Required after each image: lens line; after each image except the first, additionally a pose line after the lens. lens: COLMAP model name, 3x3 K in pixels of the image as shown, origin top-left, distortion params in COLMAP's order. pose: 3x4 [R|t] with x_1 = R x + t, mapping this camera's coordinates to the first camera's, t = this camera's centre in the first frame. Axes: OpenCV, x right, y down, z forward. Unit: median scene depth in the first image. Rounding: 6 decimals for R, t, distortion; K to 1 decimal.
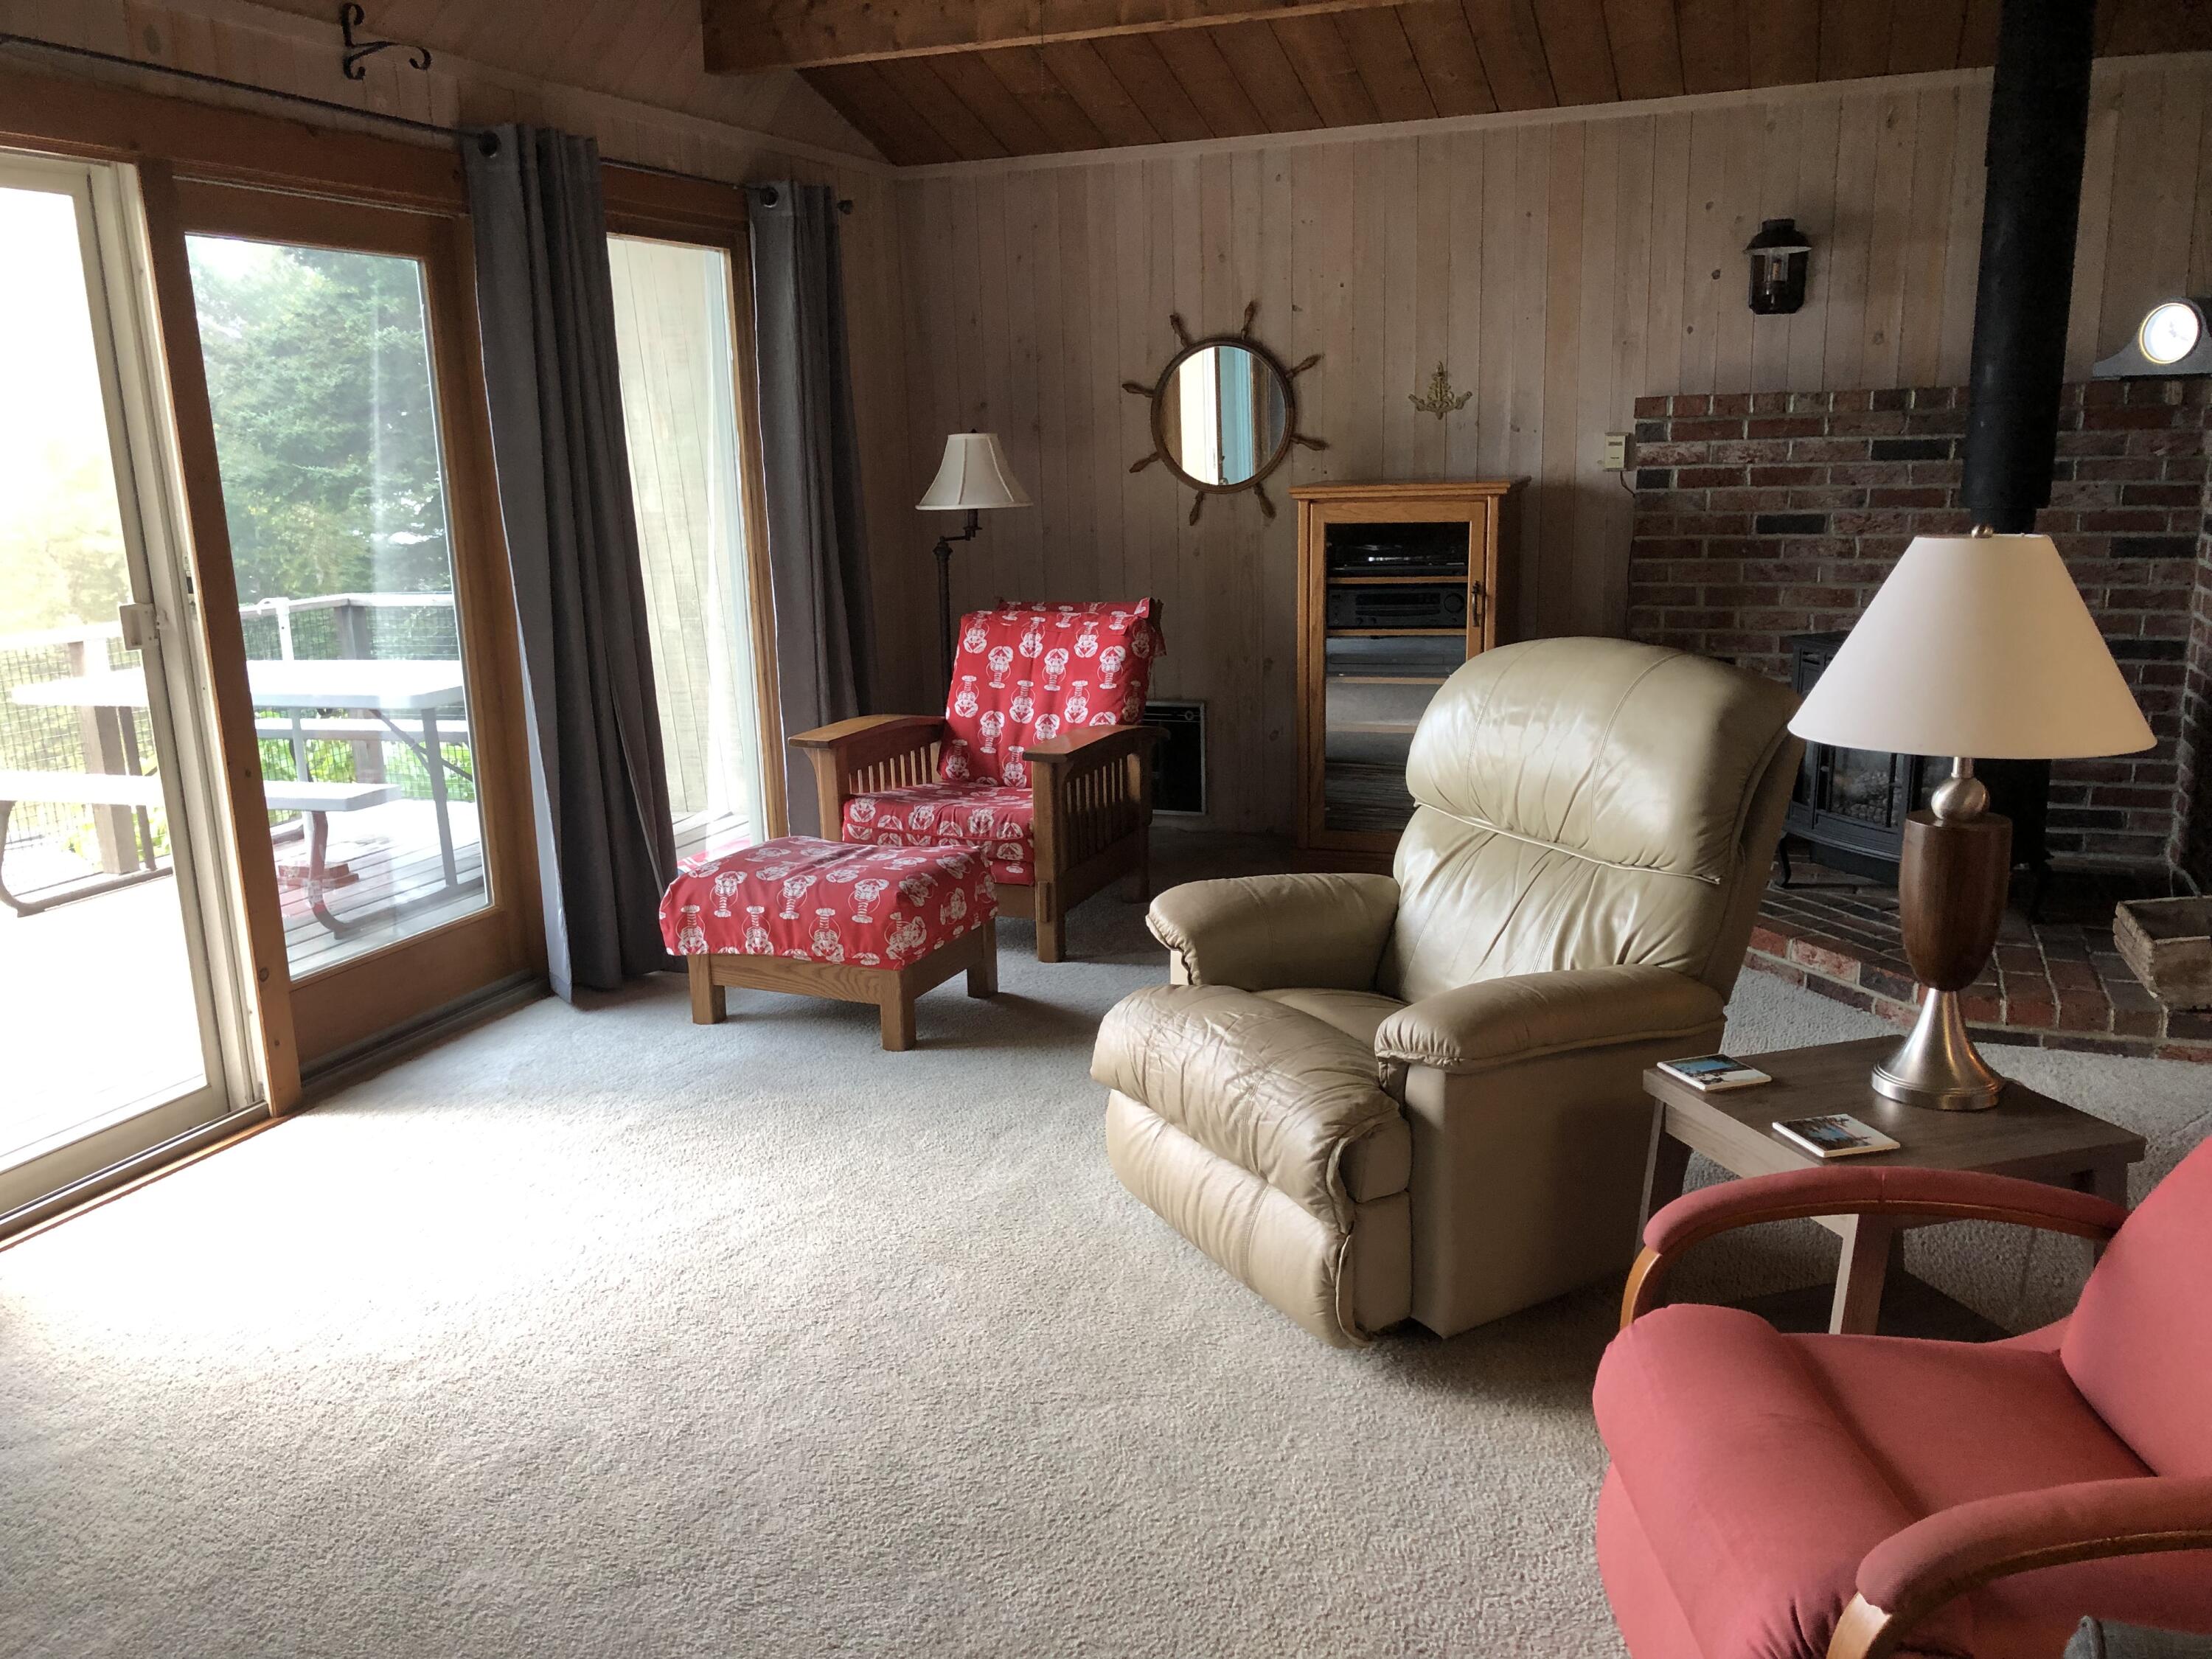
lens RADIAL K [[1803.3, 0, 1107.1], [0, 1803.3, 849.2], [0, 0, 1]] dist [0.020788, 0.002453]
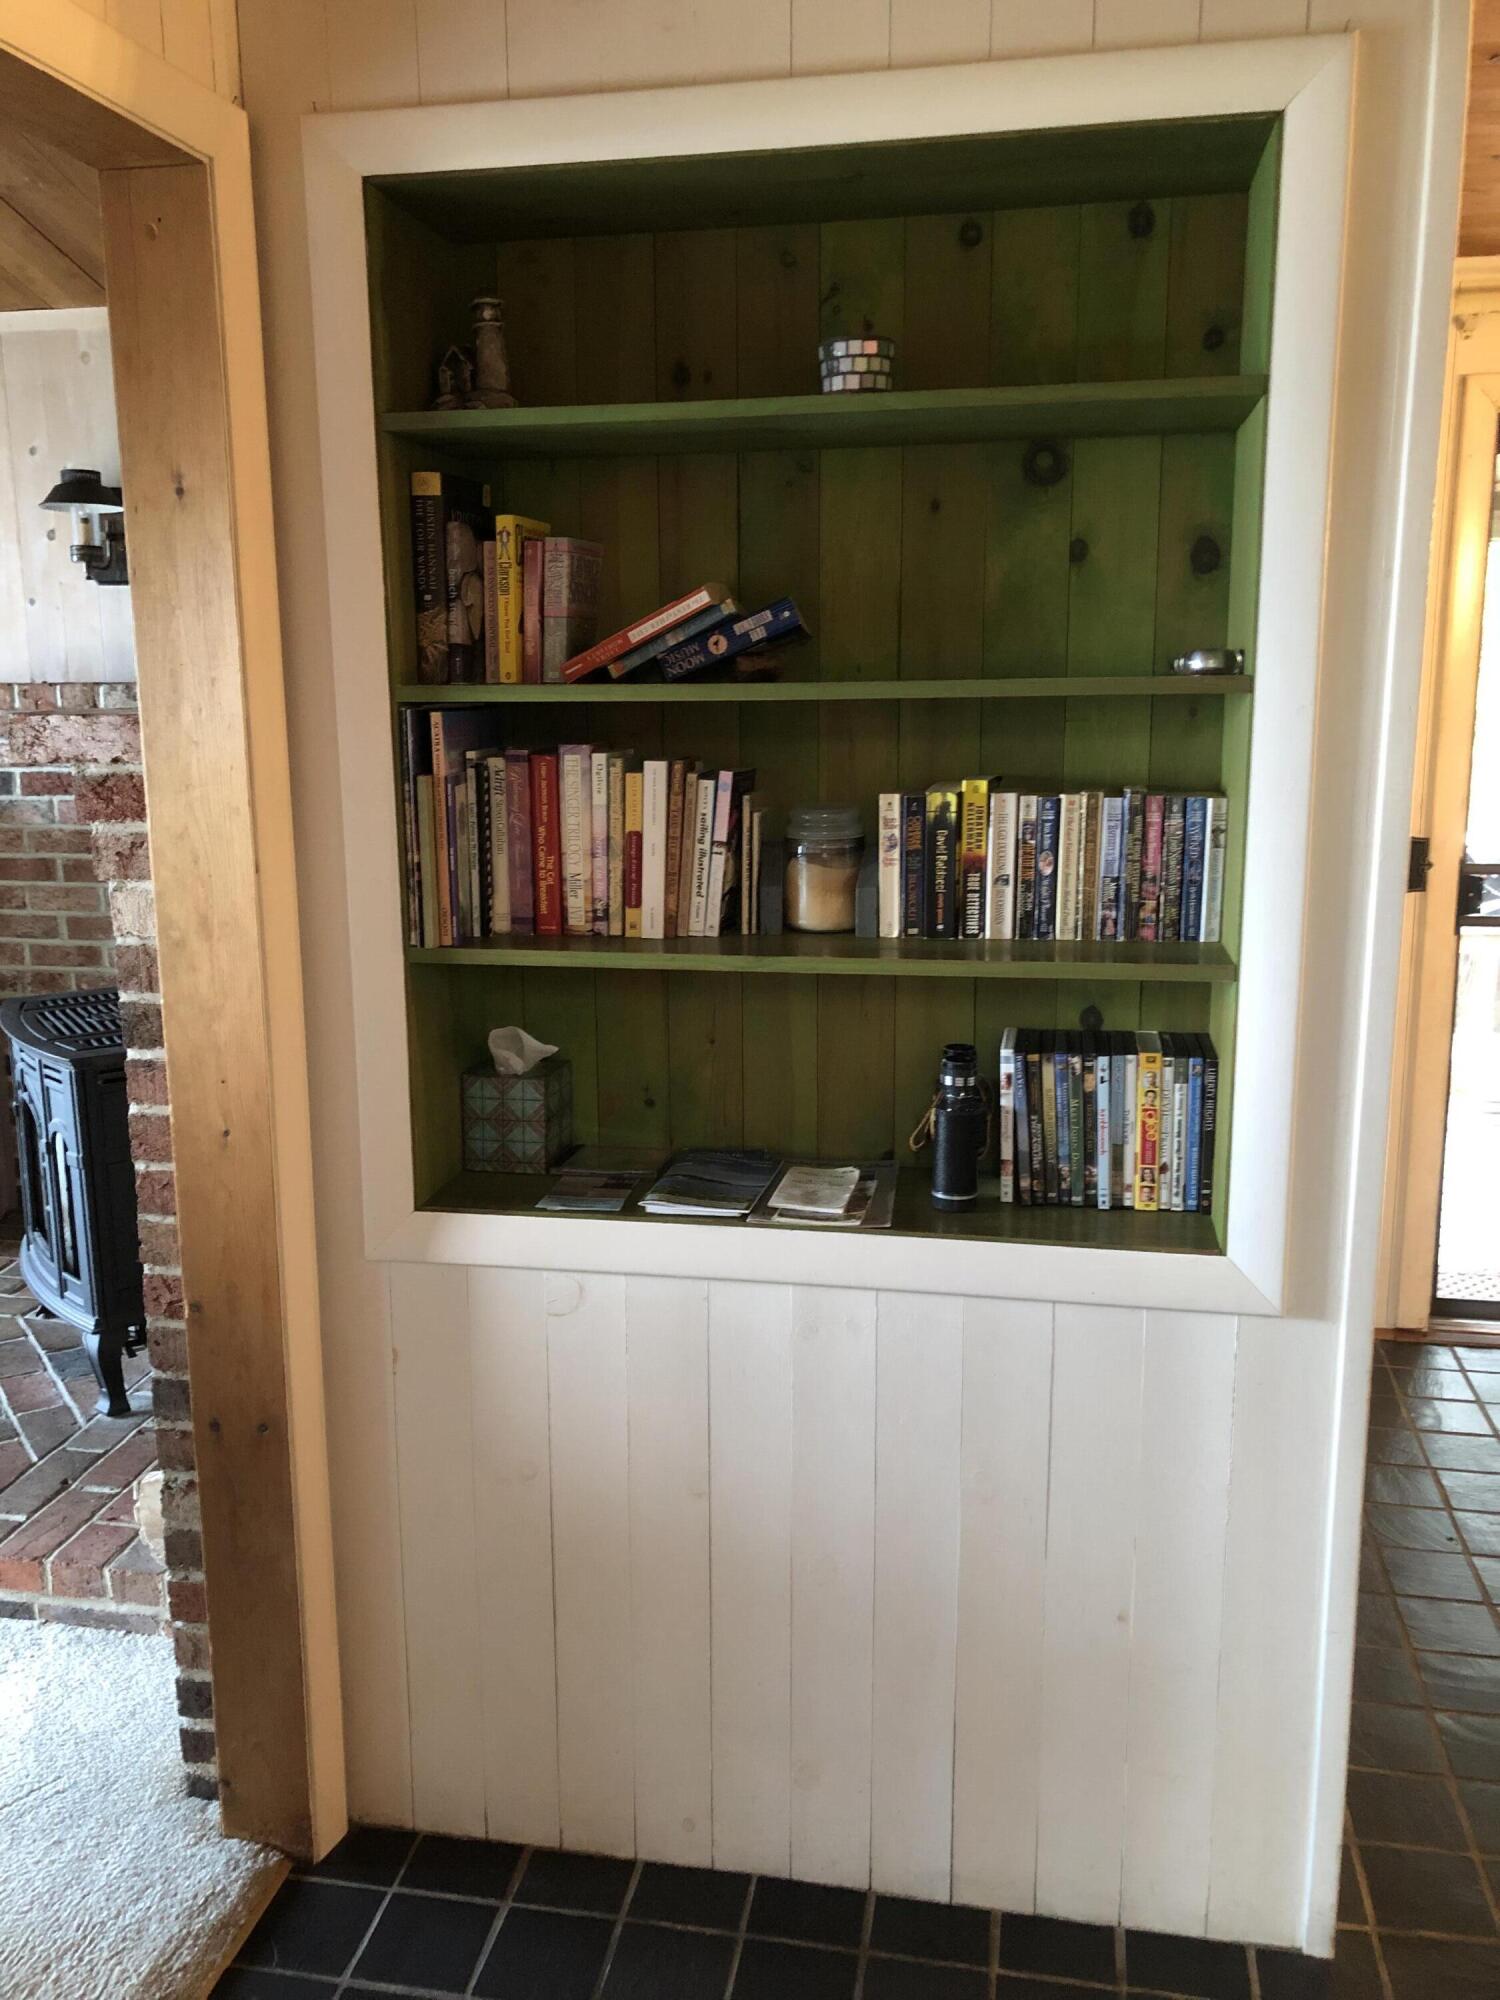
lens RADIAL K [[1630.5, 0, 745.5], [0, 1630.5, 988.6], [0, 0, 1]] dist [0.020788, 0.002453]
pose [[0.980168, -0.017244, 0.197416, 0.486202], [0.024939, 0.999020, -0.036558, -0.078595], [-0.196592, 0.040757, 0.979638, 0.224252]]
